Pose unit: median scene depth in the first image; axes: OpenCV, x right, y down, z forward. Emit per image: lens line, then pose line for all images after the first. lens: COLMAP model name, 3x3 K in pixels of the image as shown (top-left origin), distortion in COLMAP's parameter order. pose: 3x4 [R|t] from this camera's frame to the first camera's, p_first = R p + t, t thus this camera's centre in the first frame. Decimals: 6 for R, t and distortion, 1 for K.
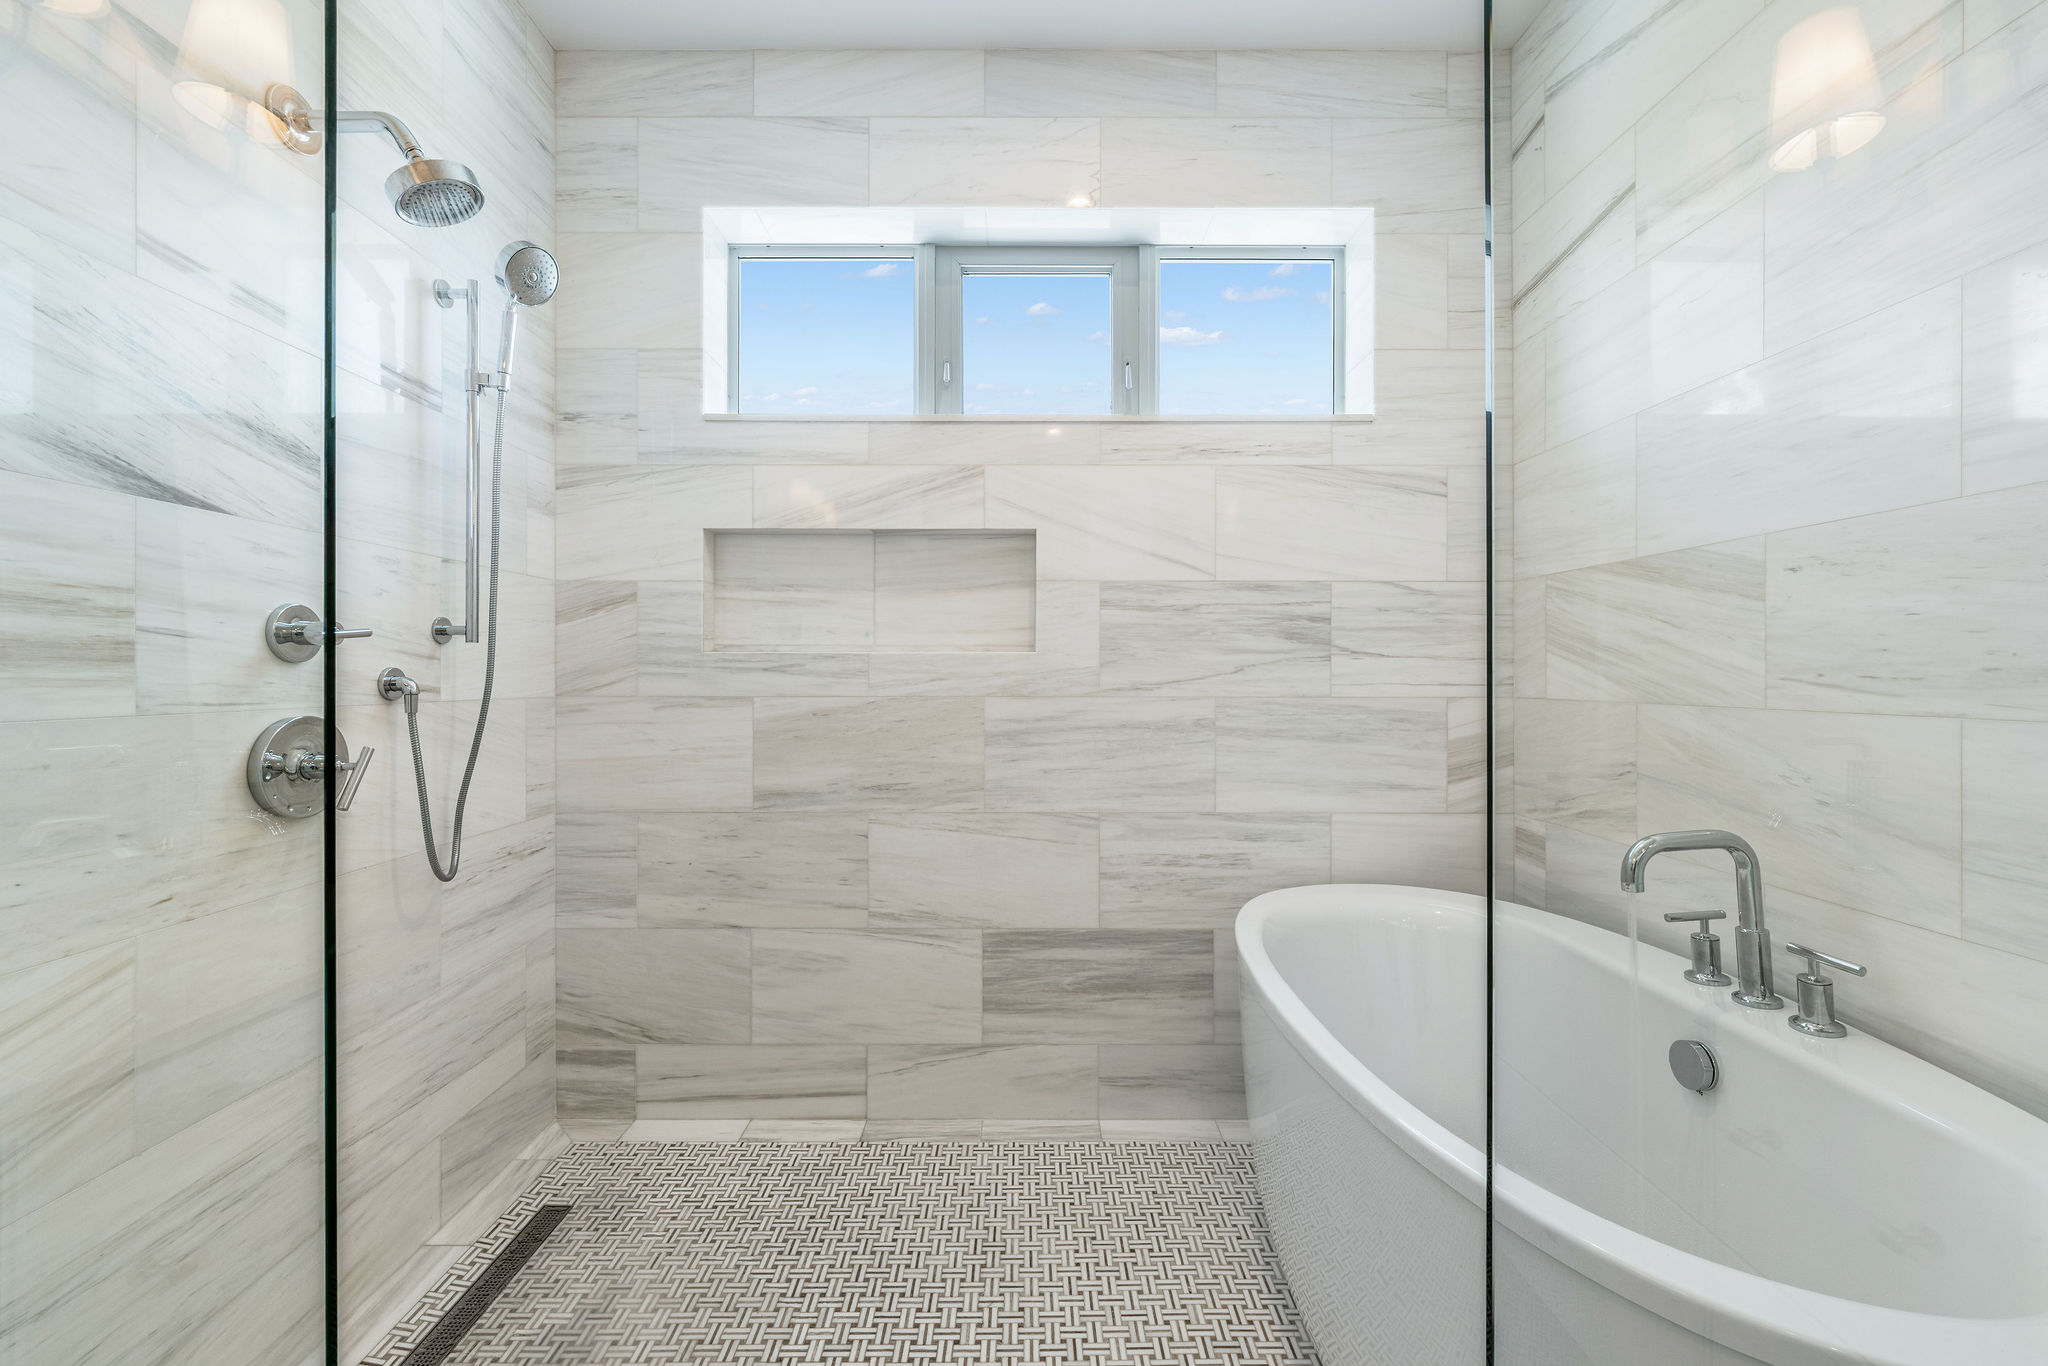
lens RADIAL K [[802.4, 0, 1025.0], [0, 802.4, 672.1], [0, 0, 1]] dist [0.000372, -0.000031]
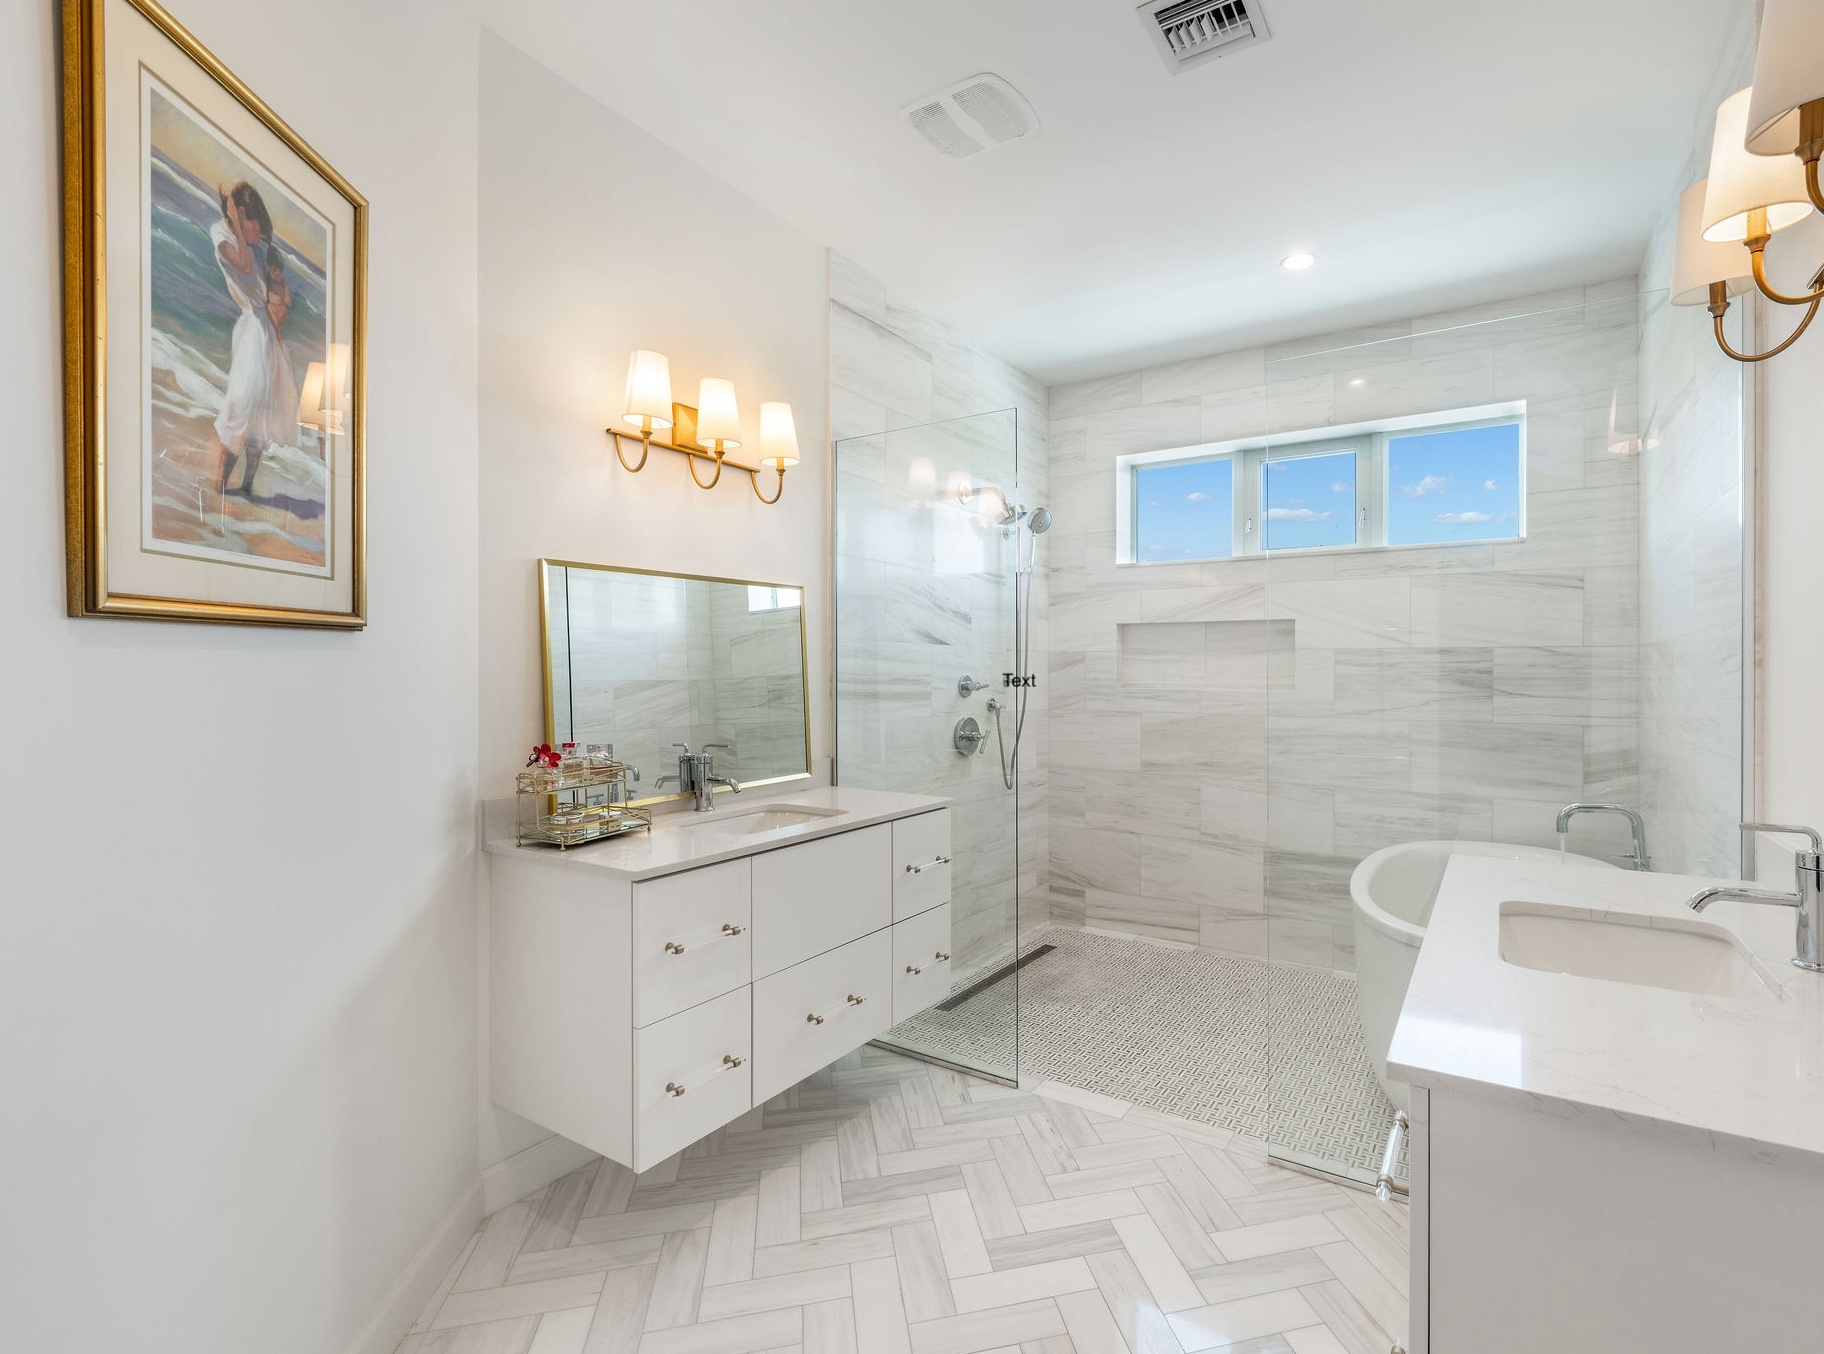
lens RADIAL K [[987.4, 0, 912.0], [0, 987.4, 677.0], [0, 0, 1]] dist [0.001893, 0.000386]
pose [[0.798429, 0.005305, -0.602065, 0.632814], [0.002656, 0.999920, 0.012334, -0.082360], [0.602083, -0.011447, 0.798352, -1.184437]]
